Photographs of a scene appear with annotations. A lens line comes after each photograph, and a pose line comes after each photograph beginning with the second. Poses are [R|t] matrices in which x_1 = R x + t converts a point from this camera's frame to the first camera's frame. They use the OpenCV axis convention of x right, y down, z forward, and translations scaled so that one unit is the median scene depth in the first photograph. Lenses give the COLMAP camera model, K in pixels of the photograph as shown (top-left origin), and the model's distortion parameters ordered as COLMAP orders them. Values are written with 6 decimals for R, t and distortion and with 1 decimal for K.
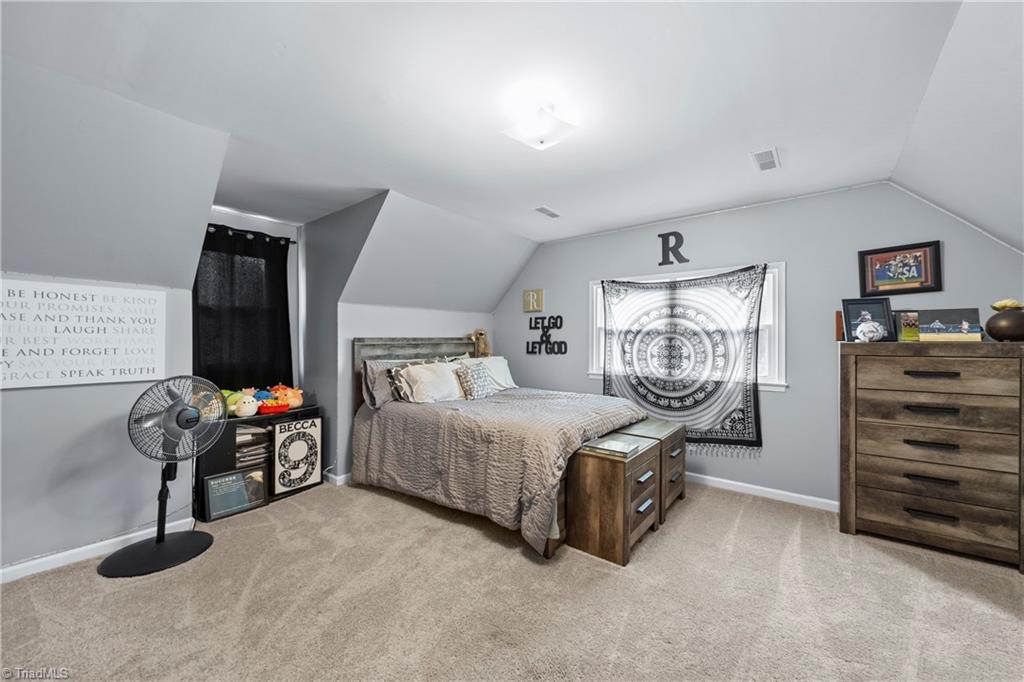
lens RADIAL K [[390.9, 0, 519.7], [0, 390.9, 339.7], [0, 0, 1]] dist [-0.026497, 0.000067]
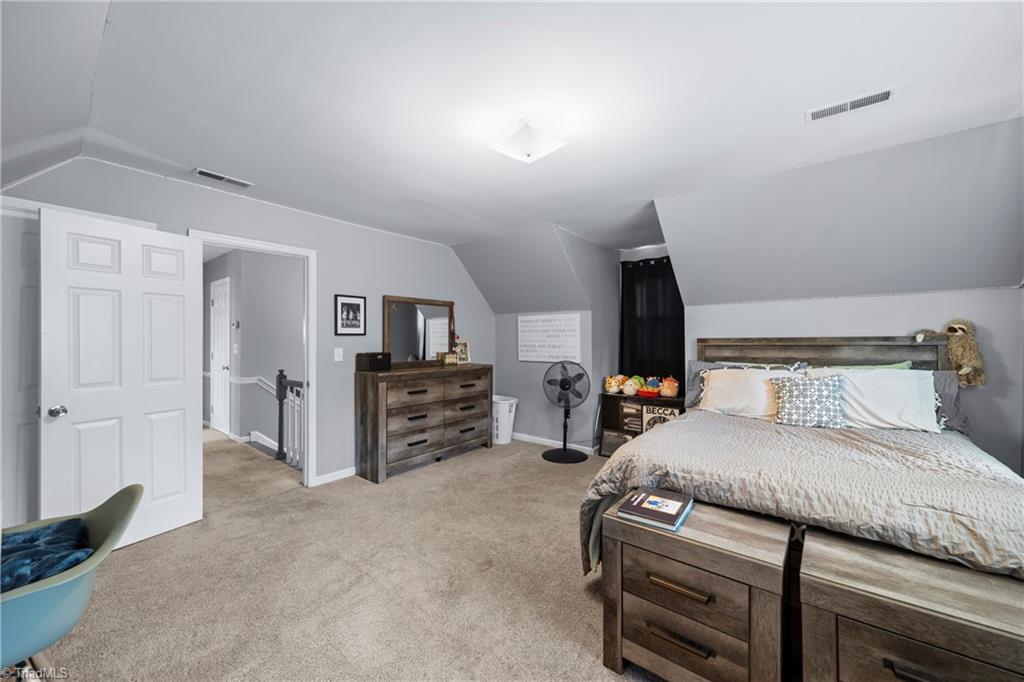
lens RADIAL K [[390.9, 0, 519.7], [0, 390.9, 339.7], [0, 0, 1]] dist [-0.026497, 0.000067]
pose [[-0.038347, -0.003972, -0.999257, 0.682419], [0.000476, 0.999992, -0.003993, 0.002404], [0.999264, -0.000629, -0.038344, 0.617206]]
